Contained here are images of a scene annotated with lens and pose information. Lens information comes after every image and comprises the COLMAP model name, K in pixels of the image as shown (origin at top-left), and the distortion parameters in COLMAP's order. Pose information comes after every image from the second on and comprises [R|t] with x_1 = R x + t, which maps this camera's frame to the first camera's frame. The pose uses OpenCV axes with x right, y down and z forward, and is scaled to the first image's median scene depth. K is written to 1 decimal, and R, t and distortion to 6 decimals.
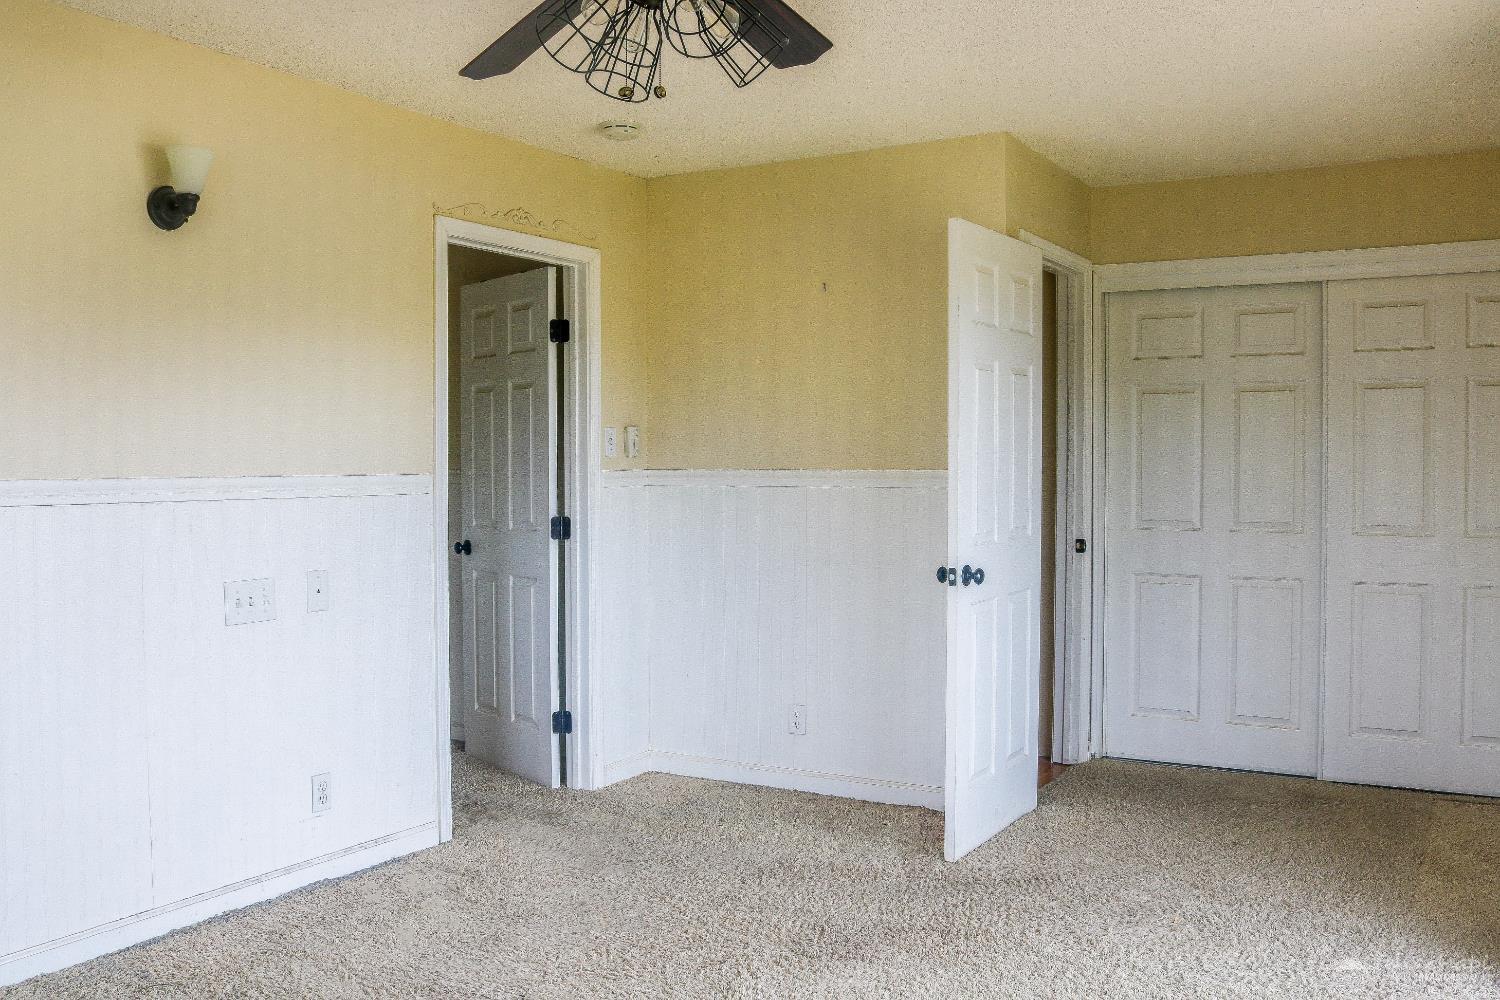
lens RADIAL K [[1335.2, 0, 750.0], [0, 1335.2, 500.0], [0, 0, 1]] dist [-0.004460, -0.002715]
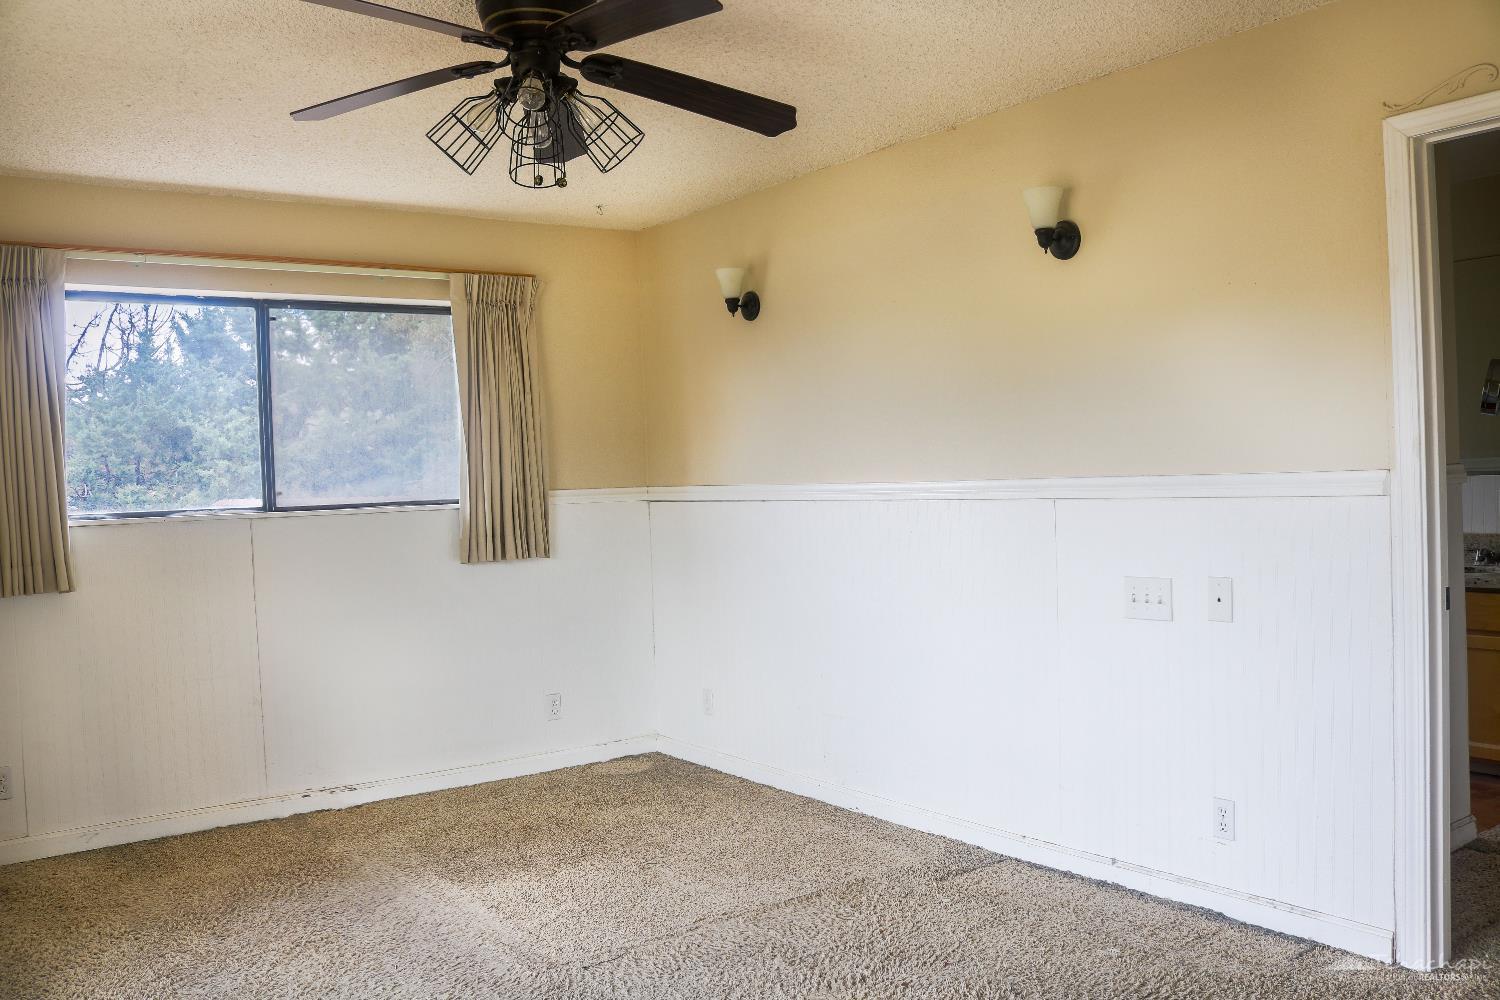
lens RADIAL K [[1429.1, 0, 749.3], [0, 1429.1, 524.0], [0, 0, 1]] dist [0.001973, 0.001056]
pose [[-0.388875, 0.049194, -0.919976, 0.741812], [0.010890, 0.998749, 0.048803, -0.037124], [0.921226, 0.008960, -0.388924, 1.142660]]
